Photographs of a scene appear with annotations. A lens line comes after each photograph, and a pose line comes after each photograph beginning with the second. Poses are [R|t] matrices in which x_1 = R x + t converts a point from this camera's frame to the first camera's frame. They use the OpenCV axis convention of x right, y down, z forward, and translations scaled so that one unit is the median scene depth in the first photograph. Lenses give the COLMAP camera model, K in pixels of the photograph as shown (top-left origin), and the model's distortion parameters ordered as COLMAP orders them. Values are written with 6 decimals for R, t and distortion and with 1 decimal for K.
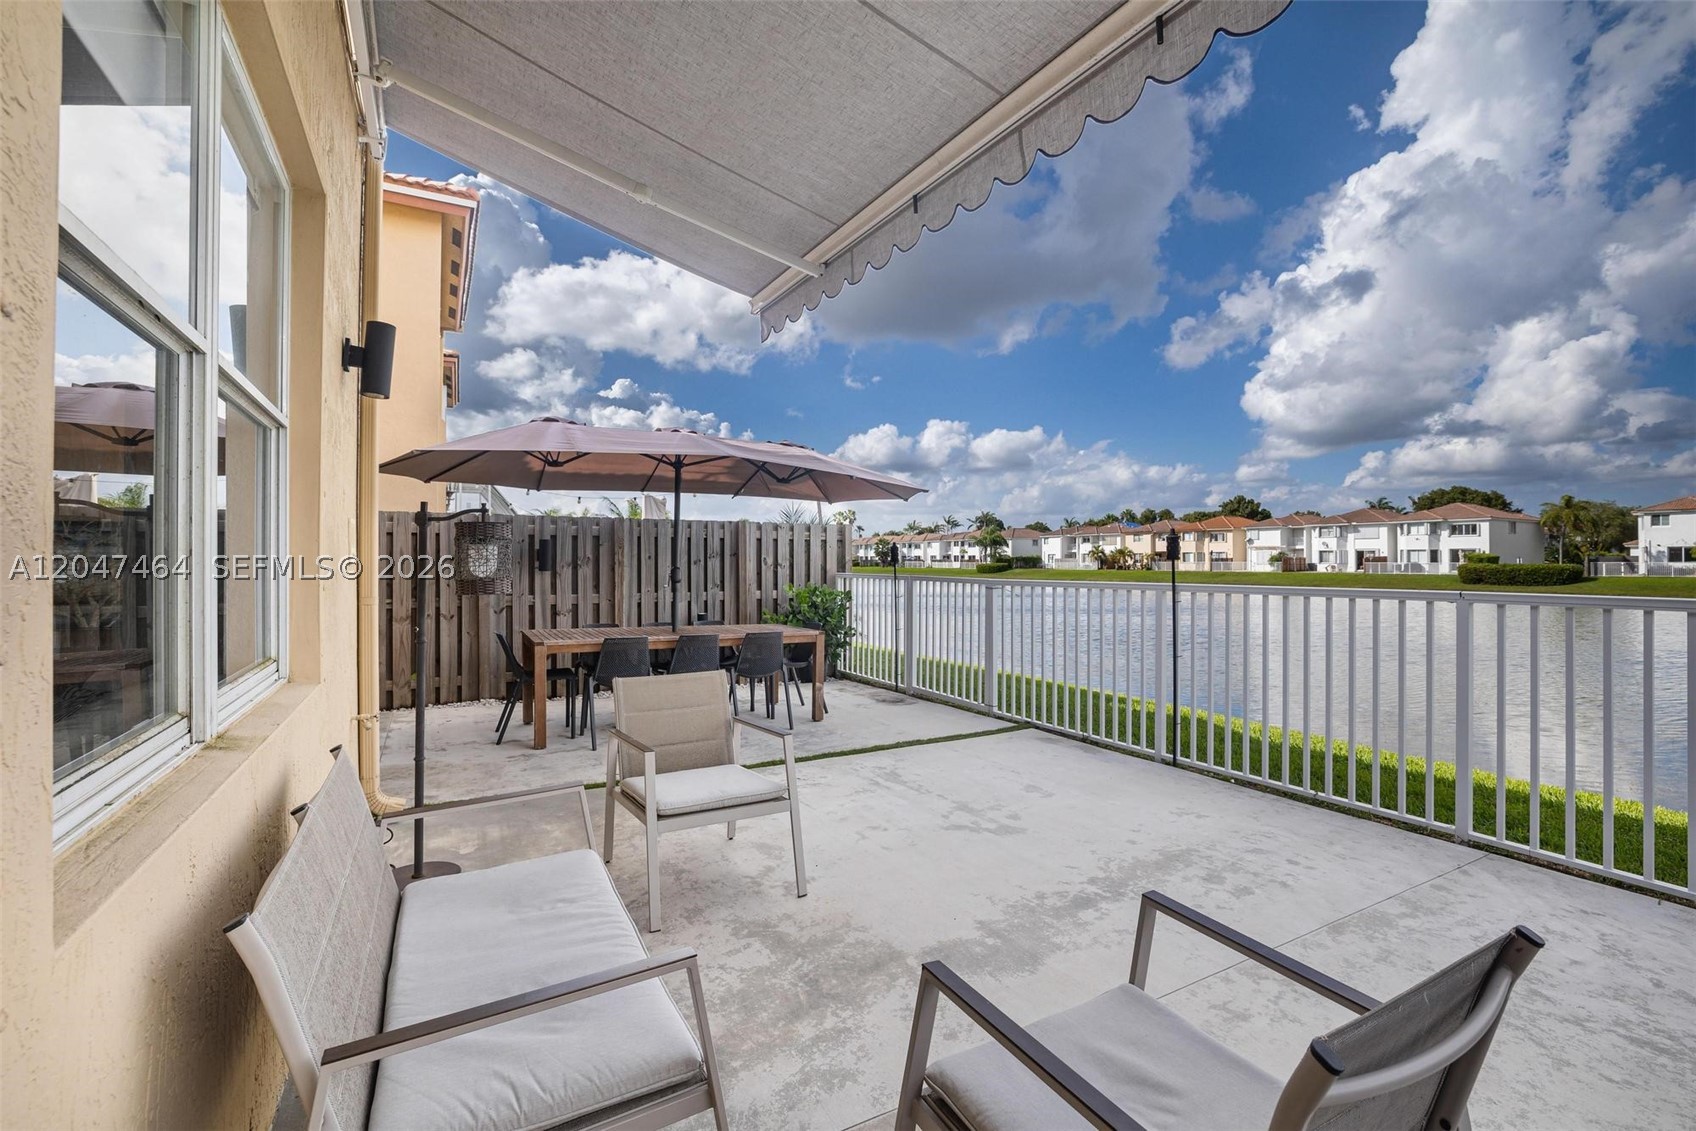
lens RADIAL K [[737.8, 0, 865.8], [0, 737.8, 559.4], [0, 0, 1]] dist [-0.036367, 0.010718]
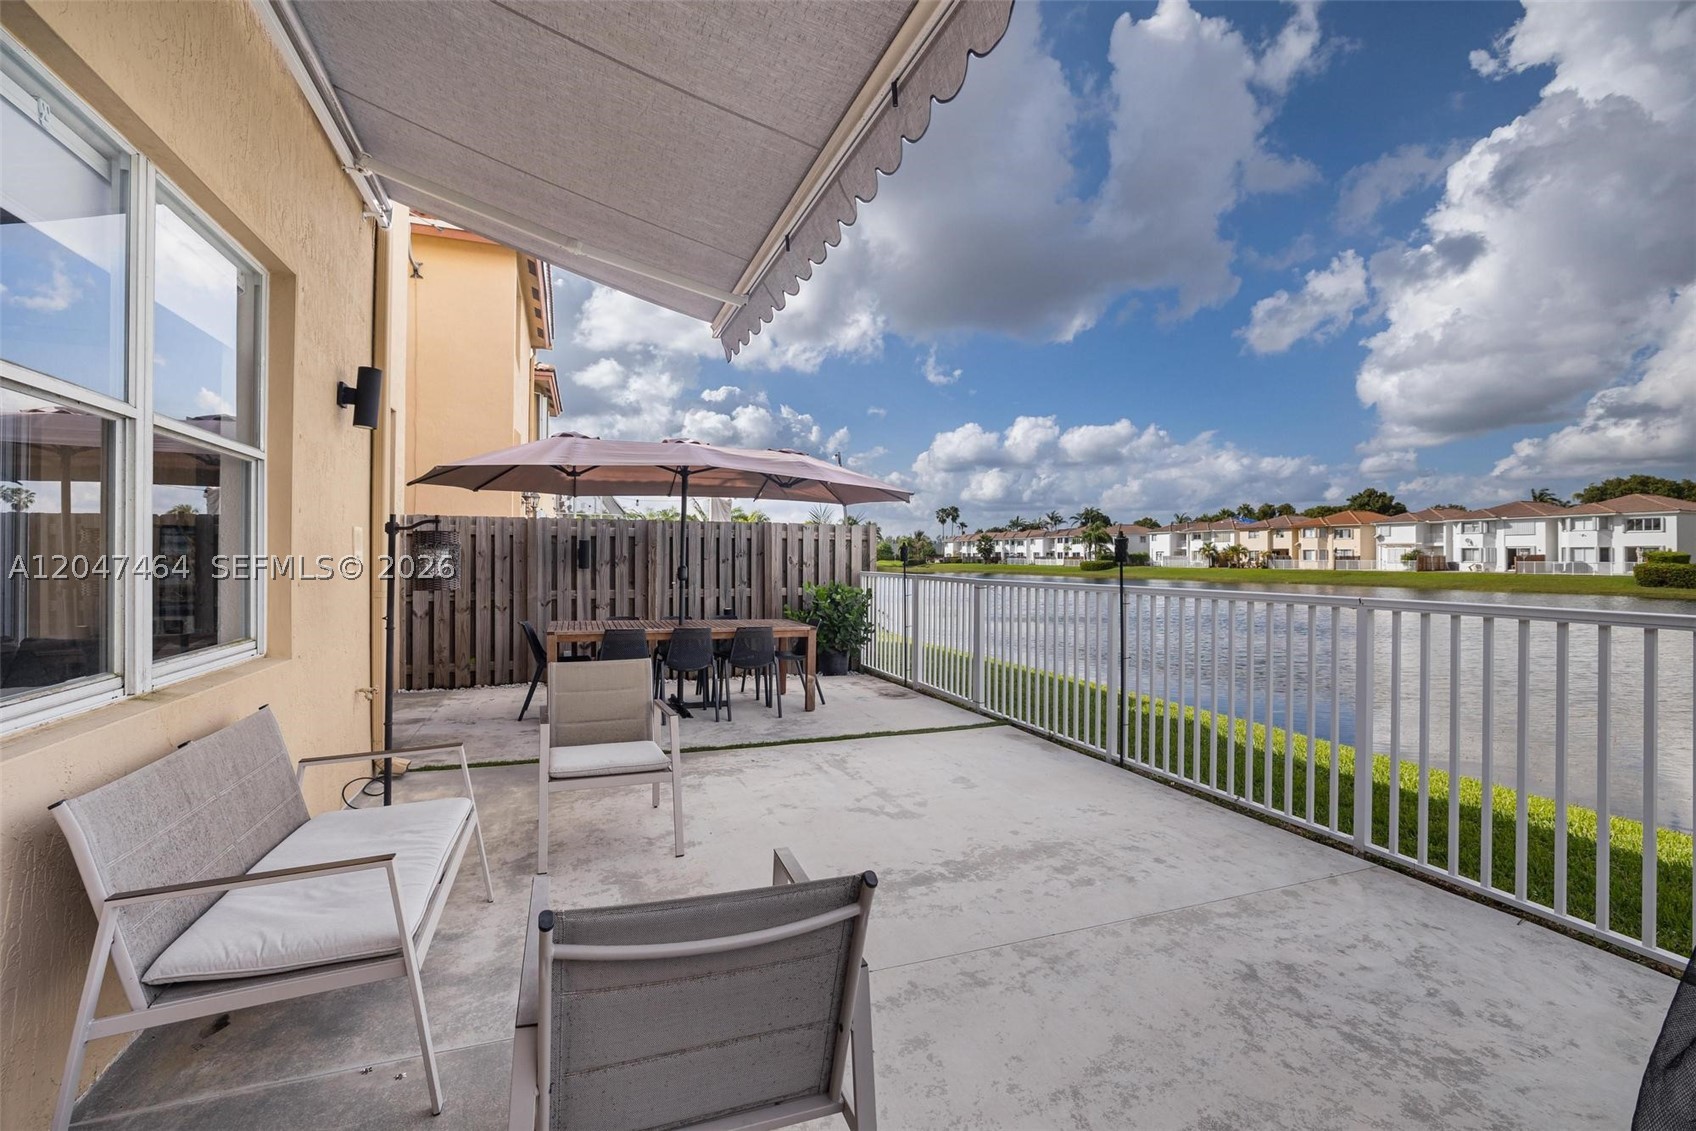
lens RADIAL K [[737.8, 0, 855.2], [0, 737.8, 559.6], [0, 0, 1]] dist [-0.036367, 0.010718]
pose [[0.987575, 0.003319, -0.157111, 0.149919], [-0.002528, 0.999983, 0.005237, -0.004861], [0.157125, -0.004775, 0.987567, -0.036569]]
